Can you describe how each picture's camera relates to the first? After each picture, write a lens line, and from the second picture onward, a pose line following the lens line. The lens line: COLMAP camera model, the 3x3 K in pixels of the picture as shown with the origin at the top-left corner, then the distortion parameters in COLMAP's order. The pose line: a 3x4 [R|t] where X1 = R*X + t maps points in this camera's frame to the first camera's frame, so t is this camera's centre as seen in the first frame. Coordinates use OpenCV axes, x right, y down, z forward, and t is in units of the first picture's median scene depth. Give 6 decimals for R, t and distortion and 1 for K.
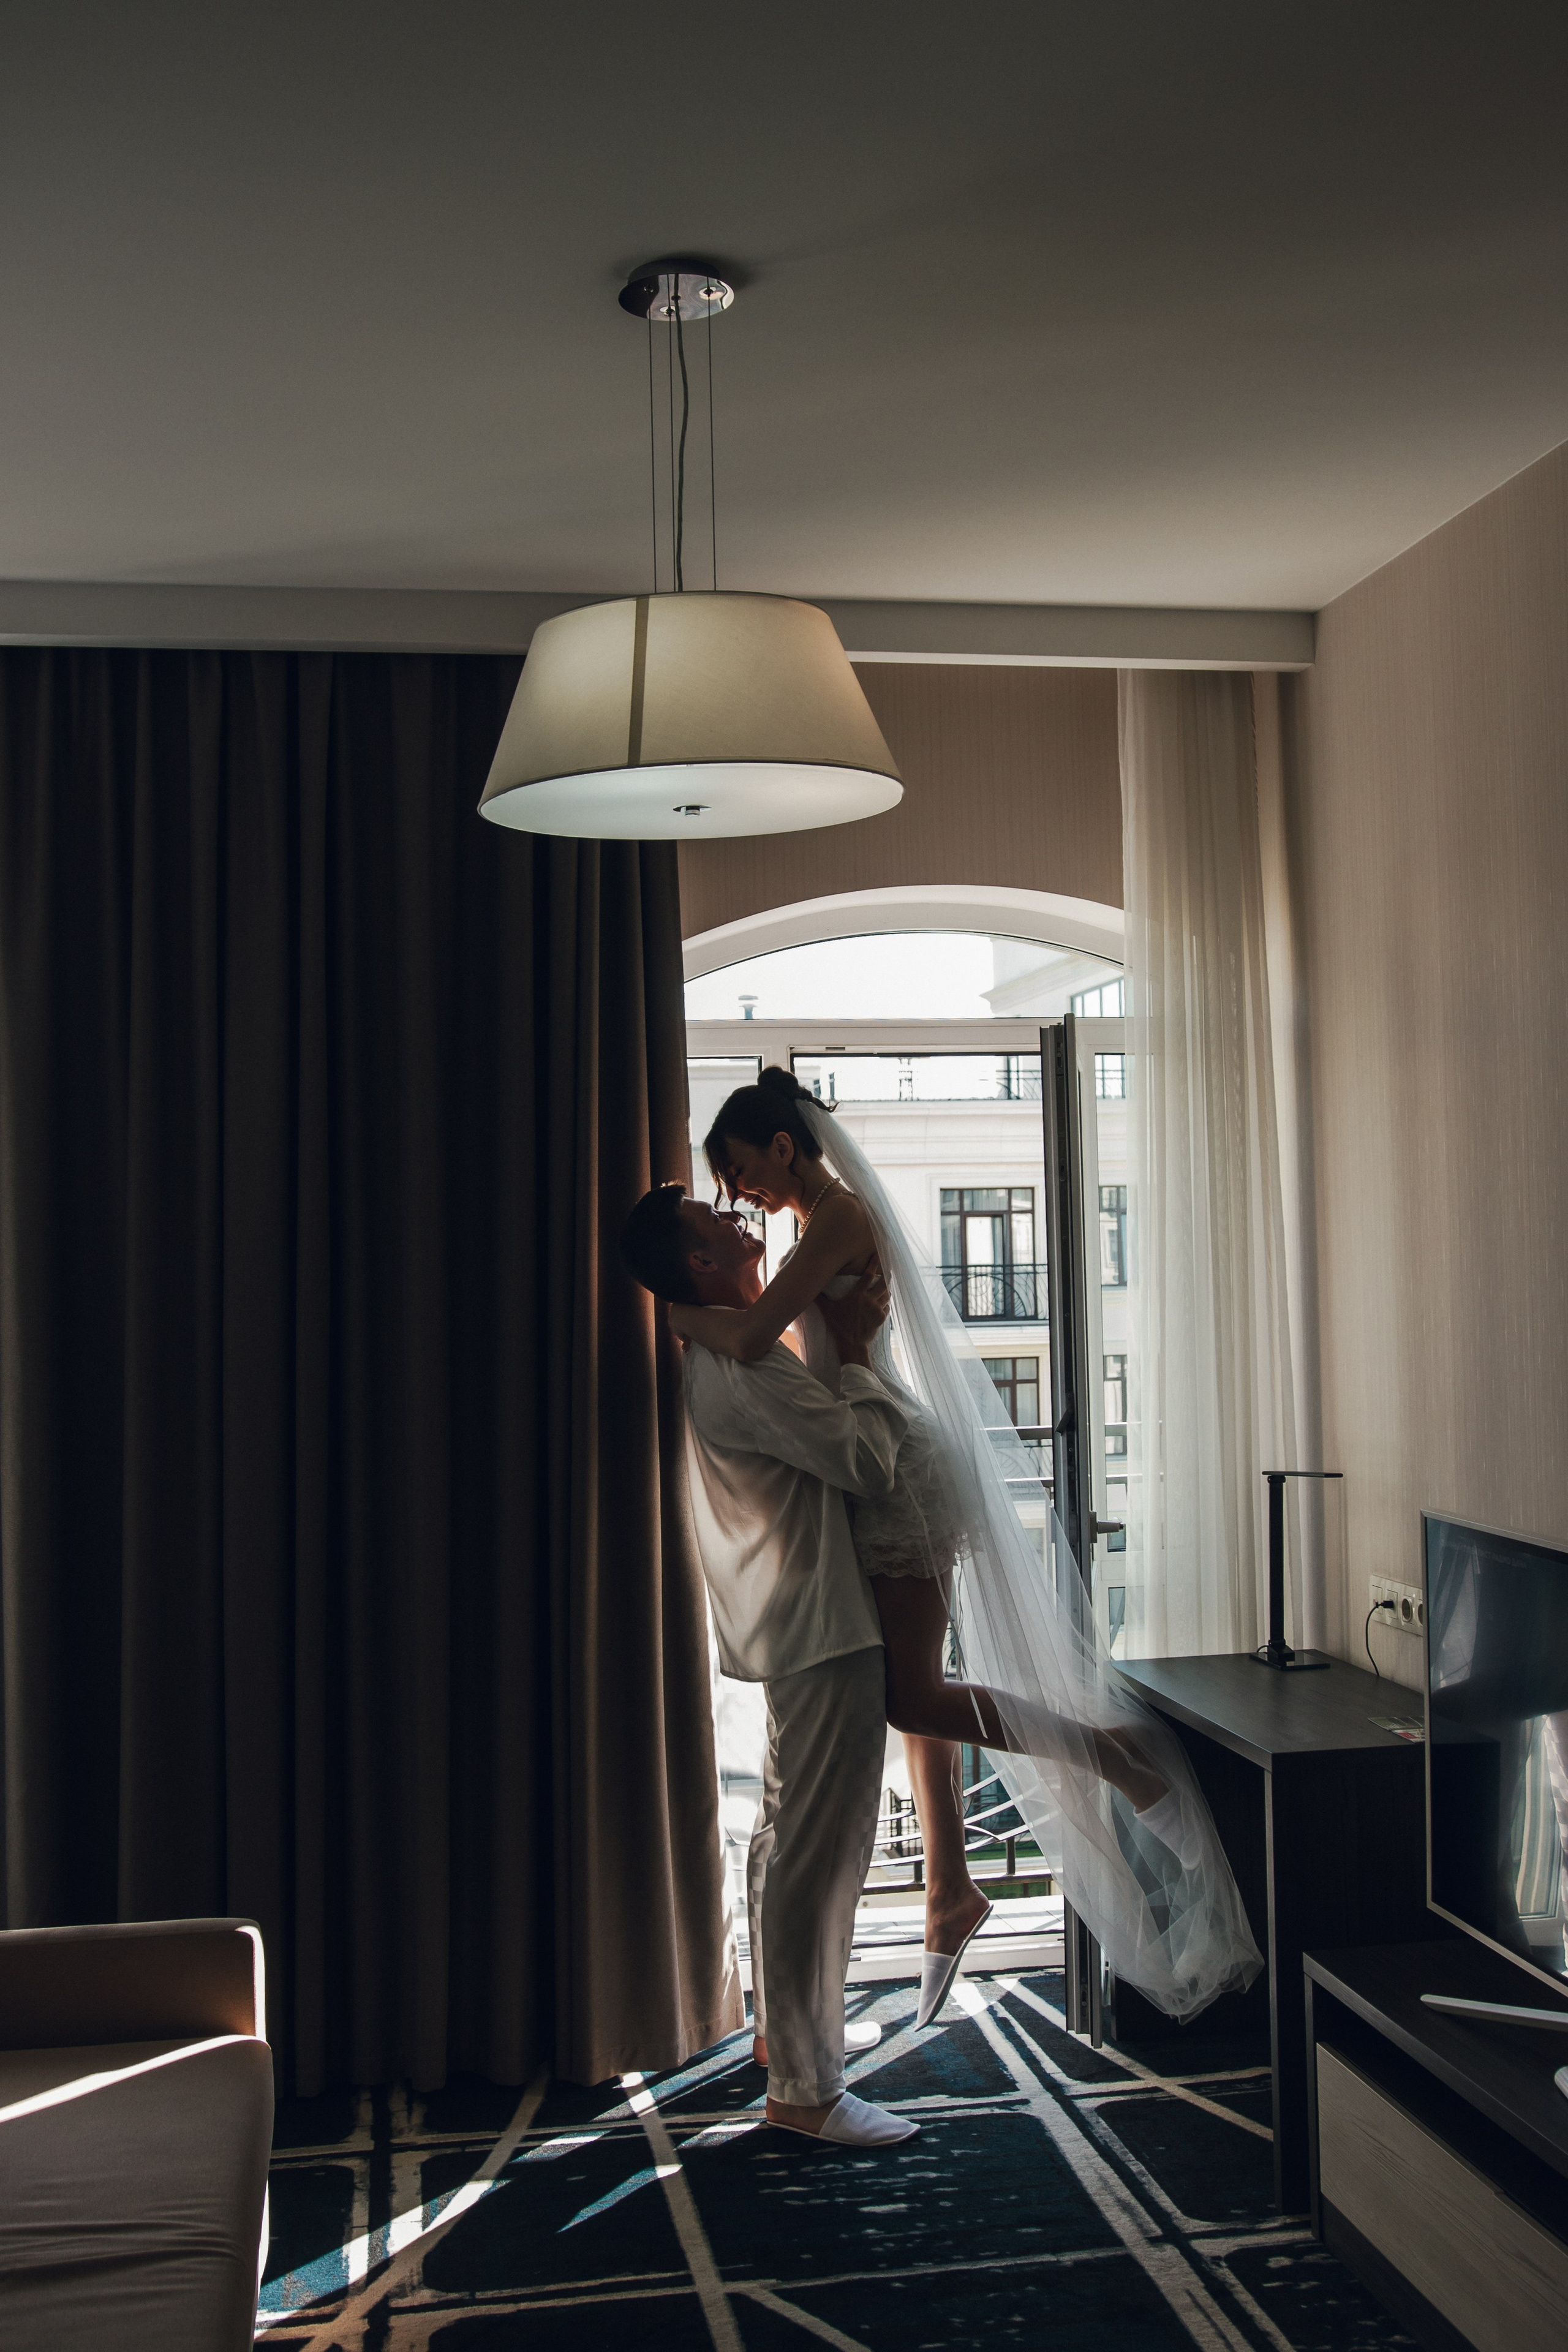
lens RADIAL K [[2525.6, 0, 784.0], [0, 2525.6, 1176.0], [0, 0, 1]] dist [0.012364, 0.006776]
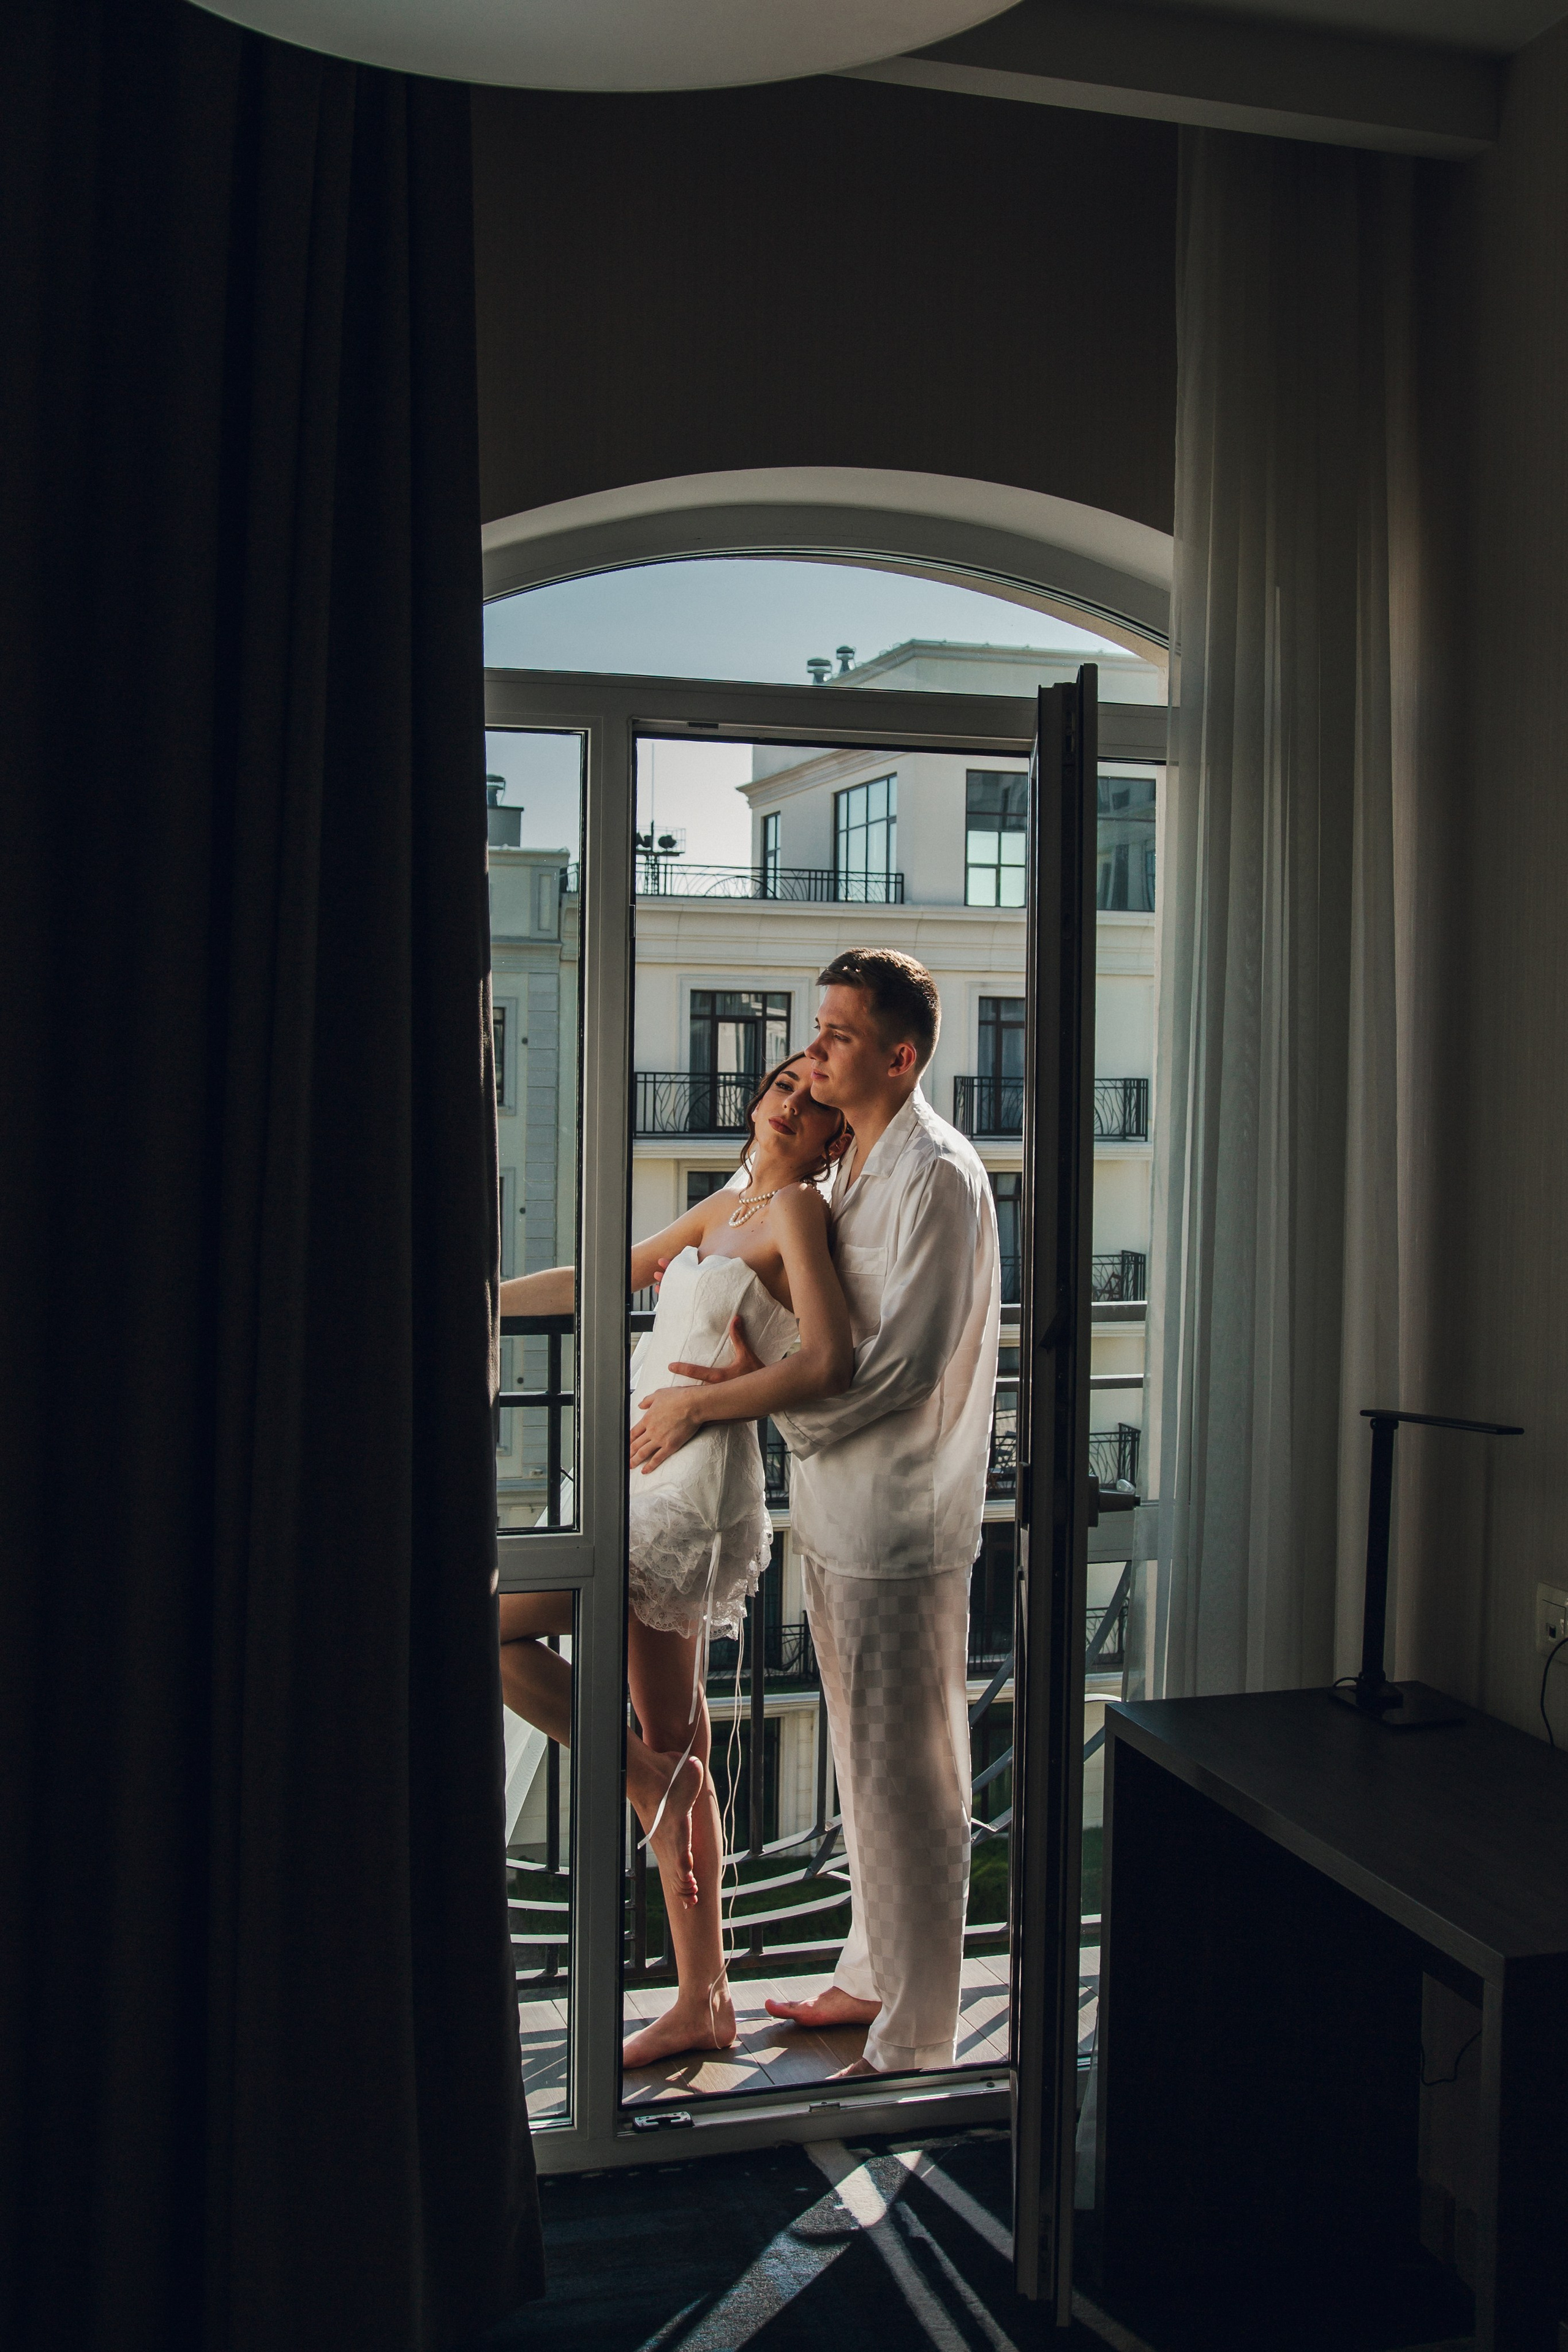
lens RADIAL K [[2473.5, 0, 792.4], [0, 2473.5, 1086.7], [0, 0, 1]] dist [-0.009820, -0.017655]
pose [[0.992867, 0.033015, 0.114565, -0.029575], [-0.037738, 0.998514, 0.039306, 0.016726], [-0.113098, -0.043349, 0.992638, 0.424687]]
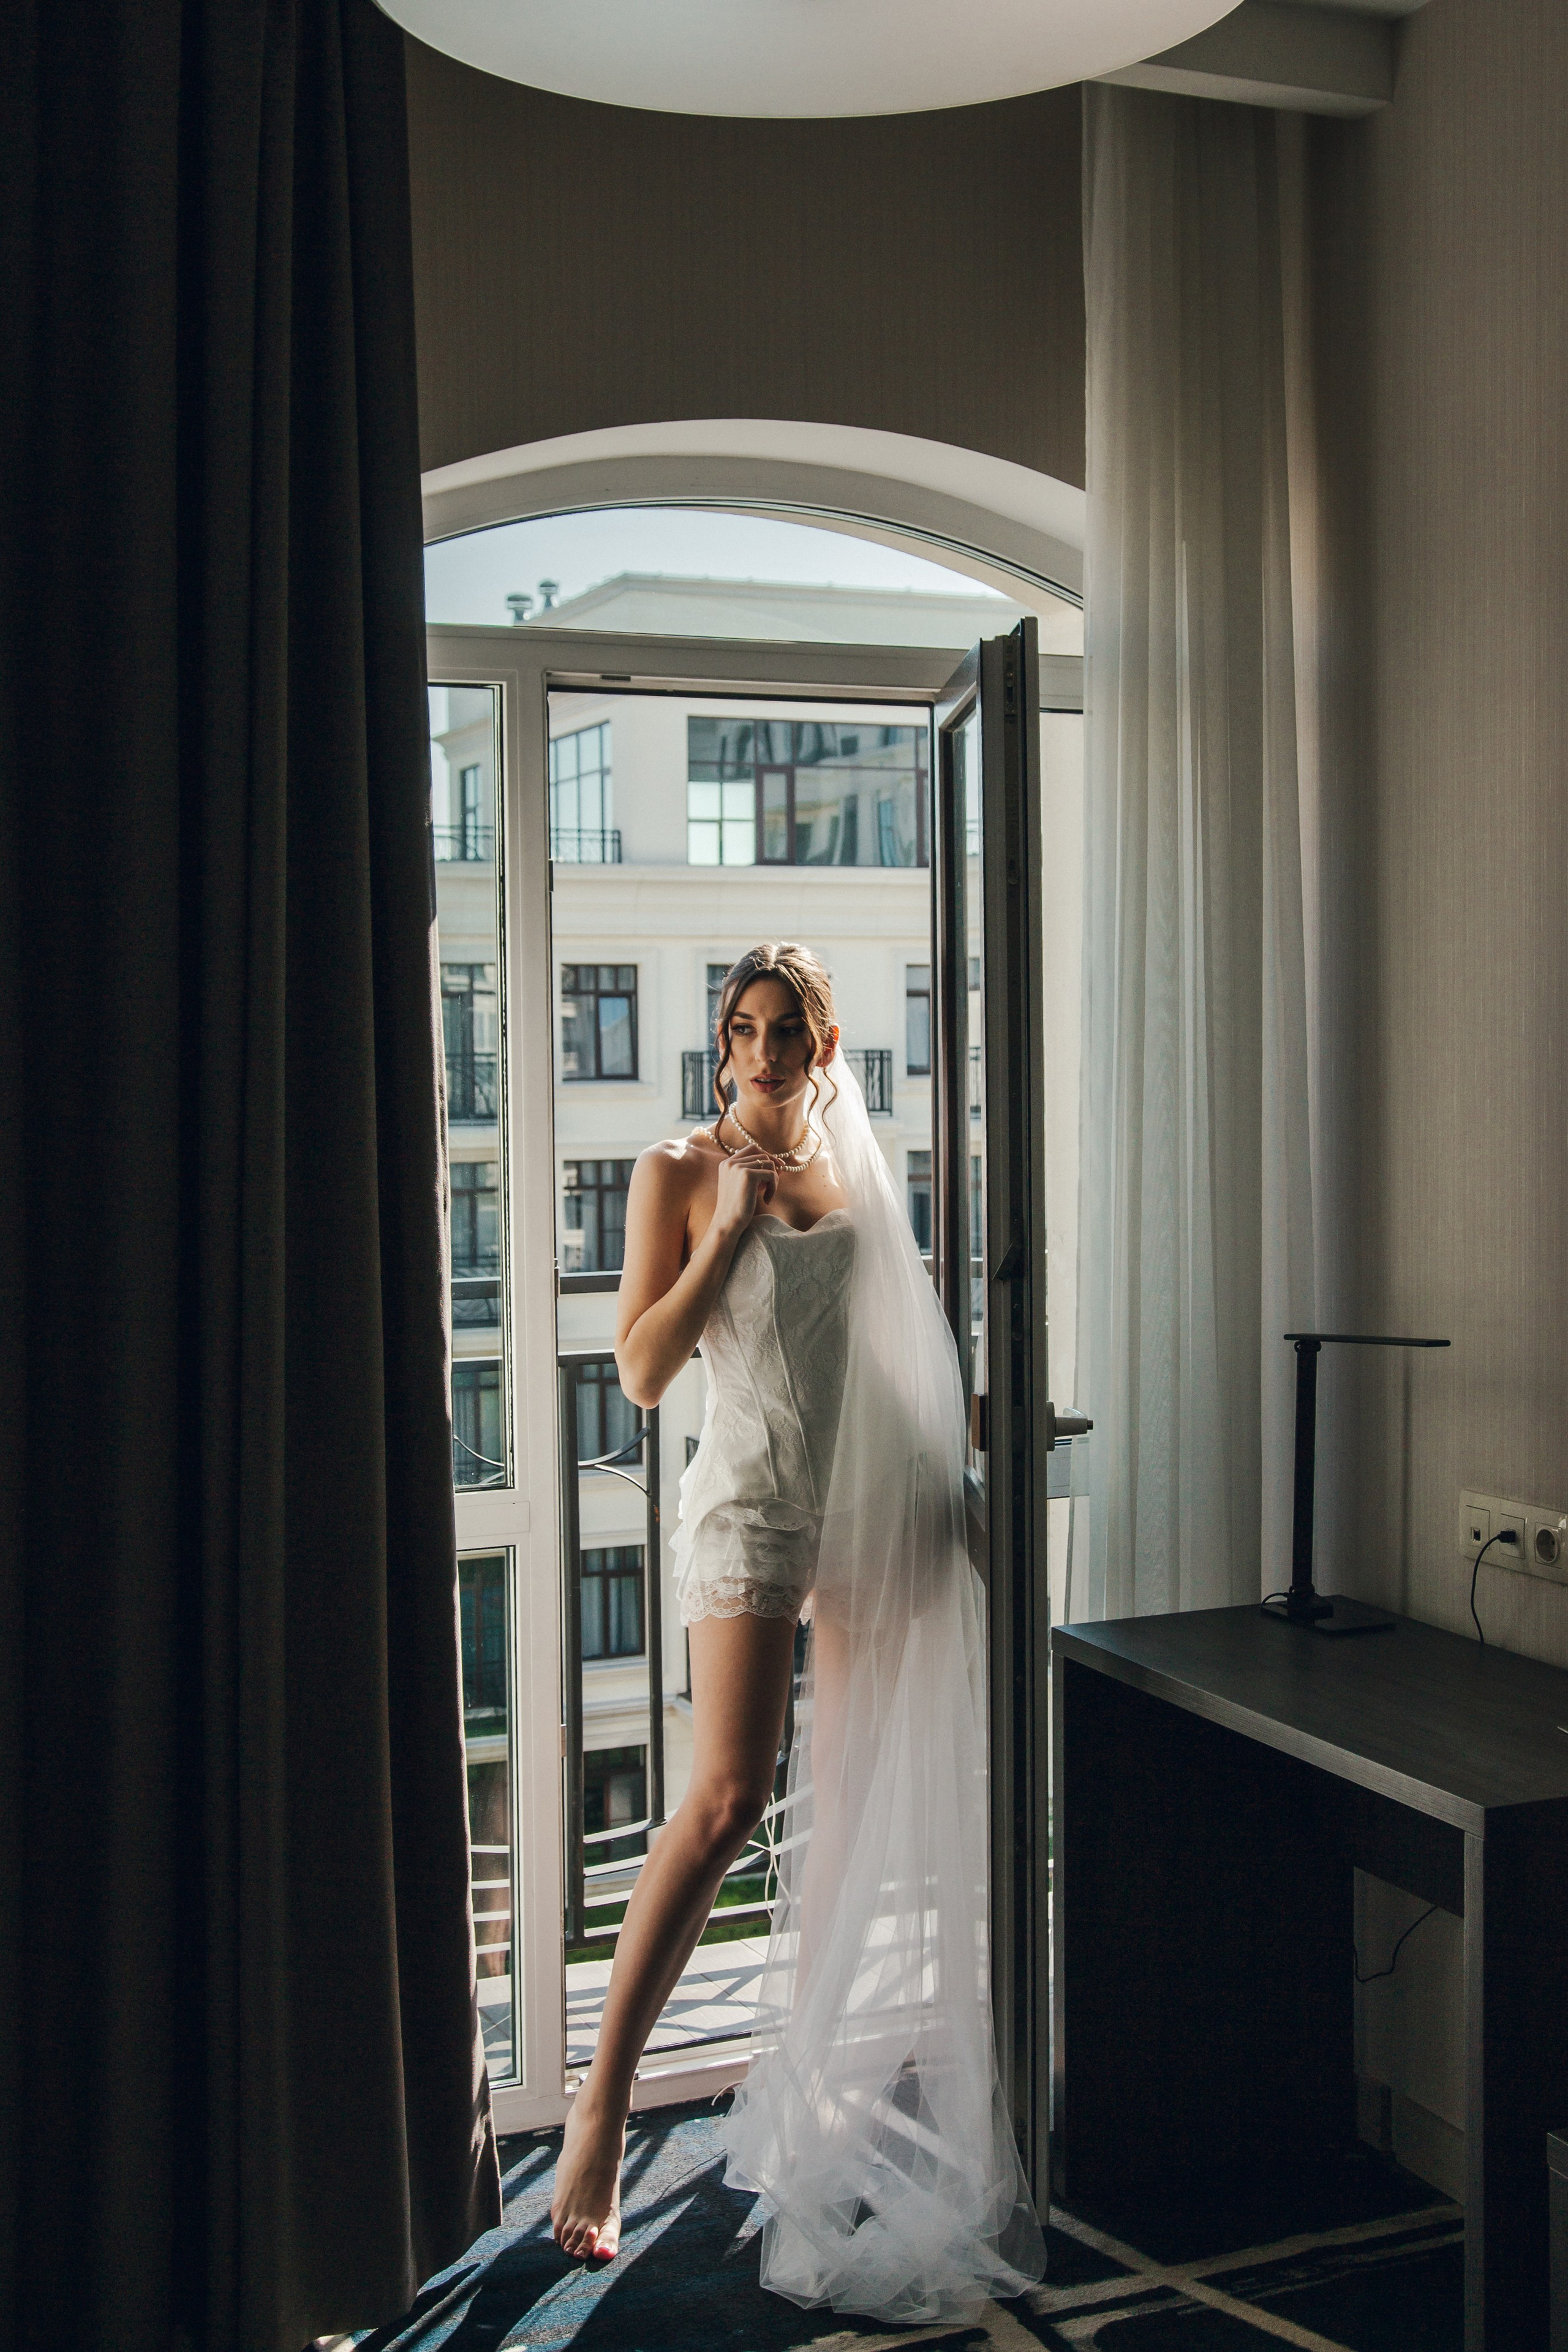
lens RADIAL K [[2763.0, 0, 779.7], [0, 2763.0, 1116.8], [0, 0, 1]] dist [0.015730, 0.059324]
pose [[0.973221, 0.004859, 0.229821, -0.114237], [-0.017499, 0.998442, 0.052993, 0.024826], [-0.229206, -0.055595, 0.971789, 0.348167]]
